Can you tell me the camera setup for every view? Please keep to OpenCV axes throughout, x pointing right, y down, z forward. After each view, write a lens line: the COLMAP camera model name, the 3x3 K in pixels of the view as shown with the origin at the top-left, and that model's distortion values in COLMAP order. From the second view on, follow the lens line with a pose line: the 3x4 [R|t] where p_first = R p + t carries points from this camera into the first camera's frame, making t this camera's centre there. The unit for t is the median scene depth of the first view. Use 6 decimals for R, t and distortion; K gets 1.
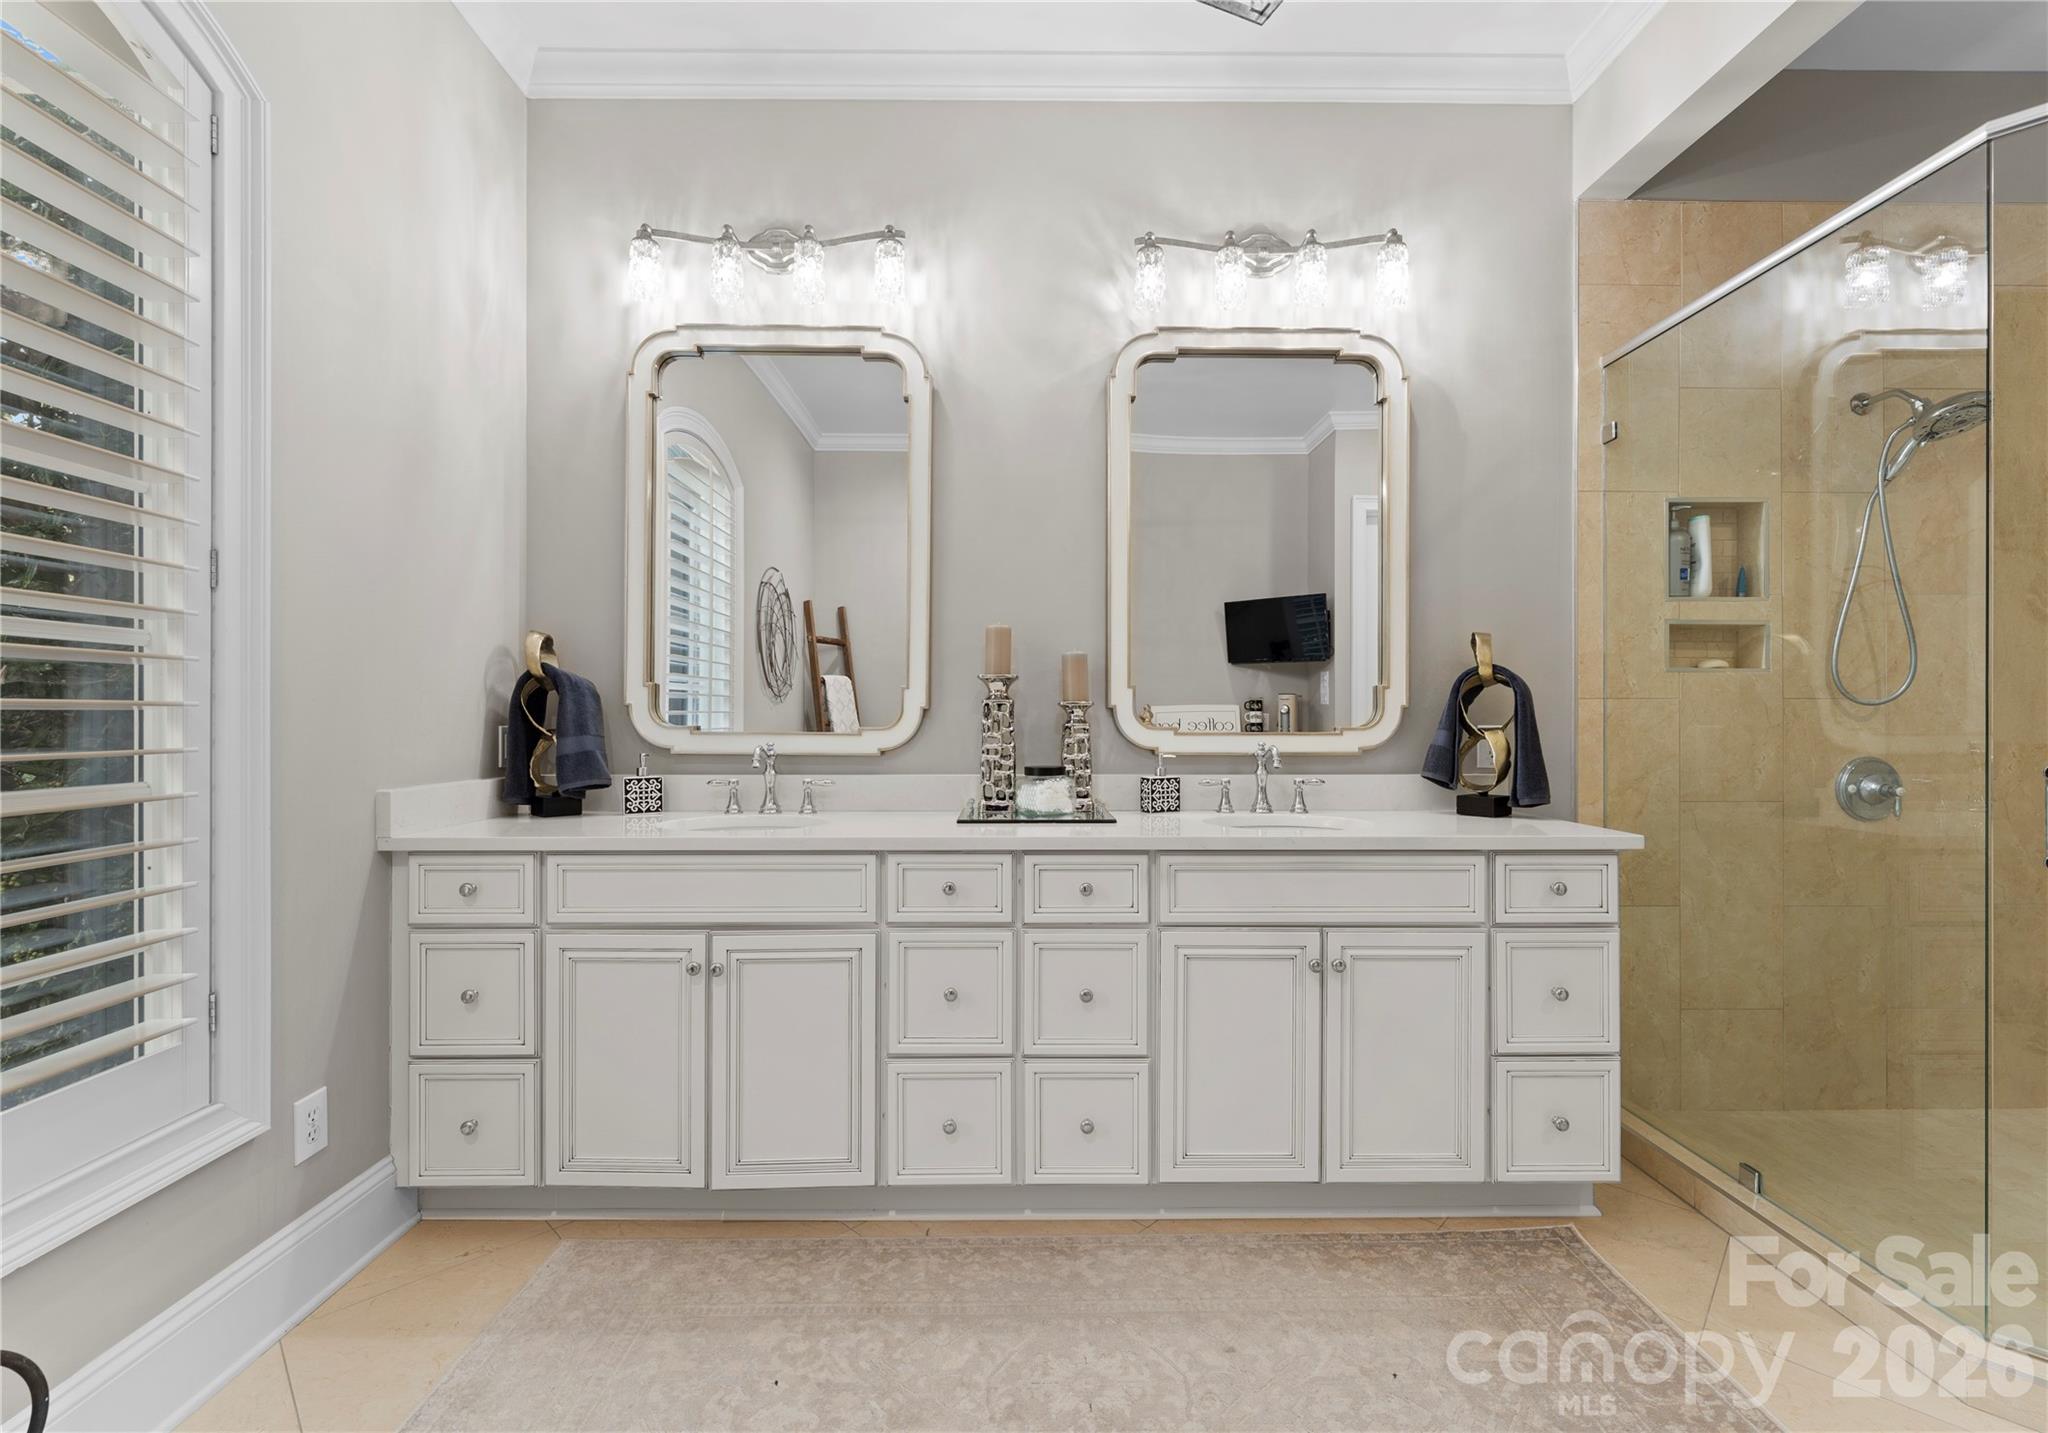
lens RADIAL K [[894.6, 0, 1024.0], [0, 894.6, 716.5], [0, 0, 1]] dist [0.000328, -0.000151]
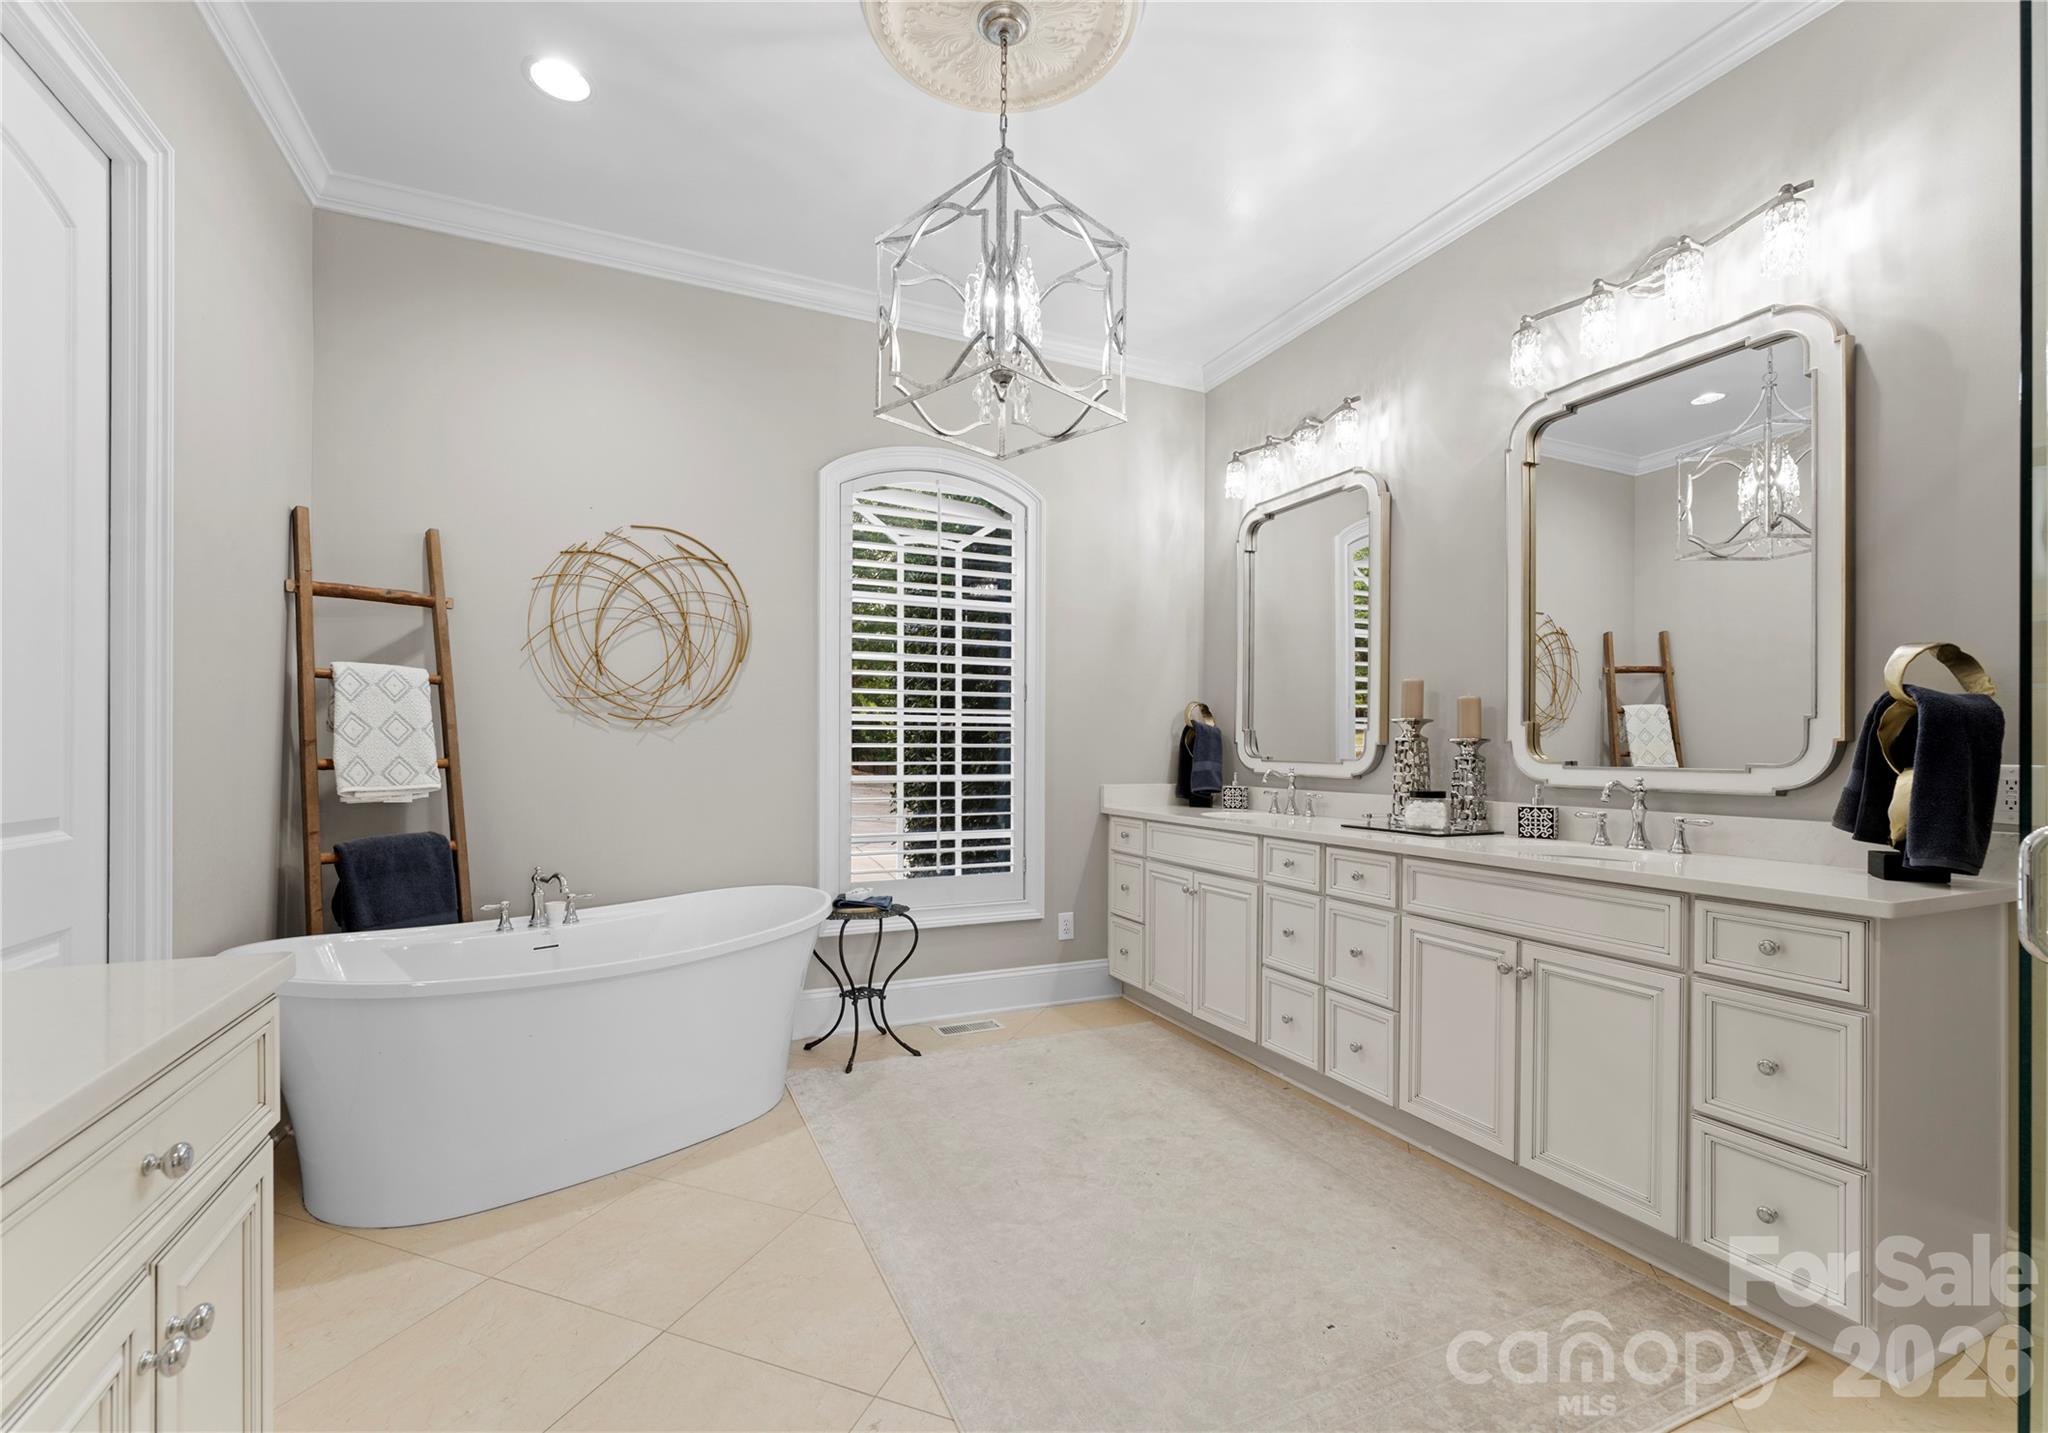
lens RADIAL K [[878.1, 0, 1028.1], [0, 878.1, 758.4], [0, 0, 1]] dist [-0.001477, -0.000179]
pose [[0.410203, 0.009933, -0.911940, 0.926381], [-0.001507, 0.999947, 0.010214, -0.000852], [0.911993, -0.002815, 0.410197, -0.013008]]
